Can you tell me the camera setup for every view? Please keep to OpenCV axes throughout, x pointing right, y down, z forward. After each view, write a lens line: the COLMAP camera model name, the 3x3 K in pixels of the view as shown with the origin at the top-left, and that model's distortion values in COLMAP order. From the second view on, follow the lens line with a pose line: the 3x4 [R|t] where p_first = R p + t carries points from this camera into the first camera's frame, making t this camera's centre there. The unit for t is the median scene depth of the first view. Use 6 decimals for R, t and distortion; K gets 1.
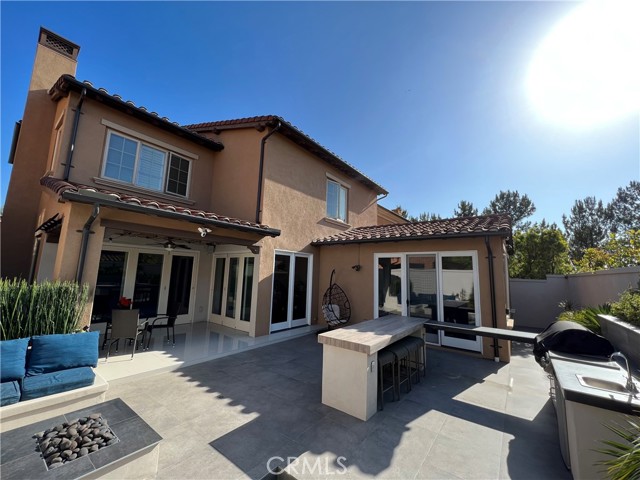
lens RADIAL K [[255.8, 0, 319.1], [0, 255.8, 238.3], [0, 0, 1]] dist [-0.002216, 0.000589]
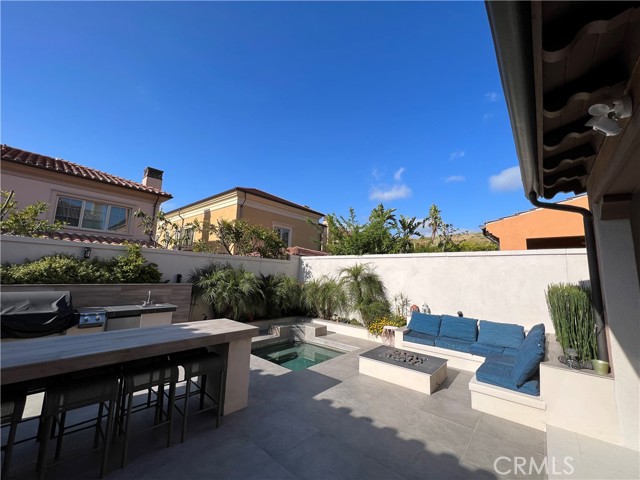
lens RADIAL K [[255.8, 0, 318.8], [0, 255.8, 238.6], [0, 0, 1]] dist [-0.002216, 0.000589]
pose [[-0.996298, -0.058313, 0.063168, -0.129485], [-0.073415, 0.959428, -0.272229, 0.162353], [-0.044730, -0.275858, -0.960157, 1.009714]]
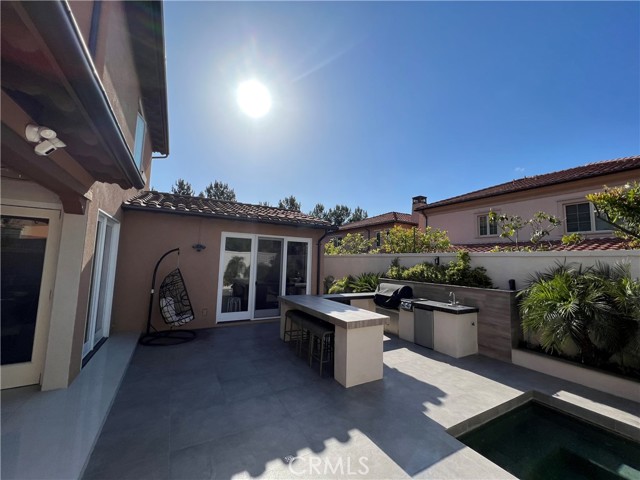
lens RADIAL K [[255.8, 0, 319.0], [0, 255.8, 238.3], [0, 0, 1]] dist [-0.002216, 0.000589]
pose [[0.388607, 0.063279, 0.919228, -0.503727], [-0.142902, 0.989707, -0.007718, 0.045488], [-0.910255, -0.128360, 0.393650, 0.398910]]
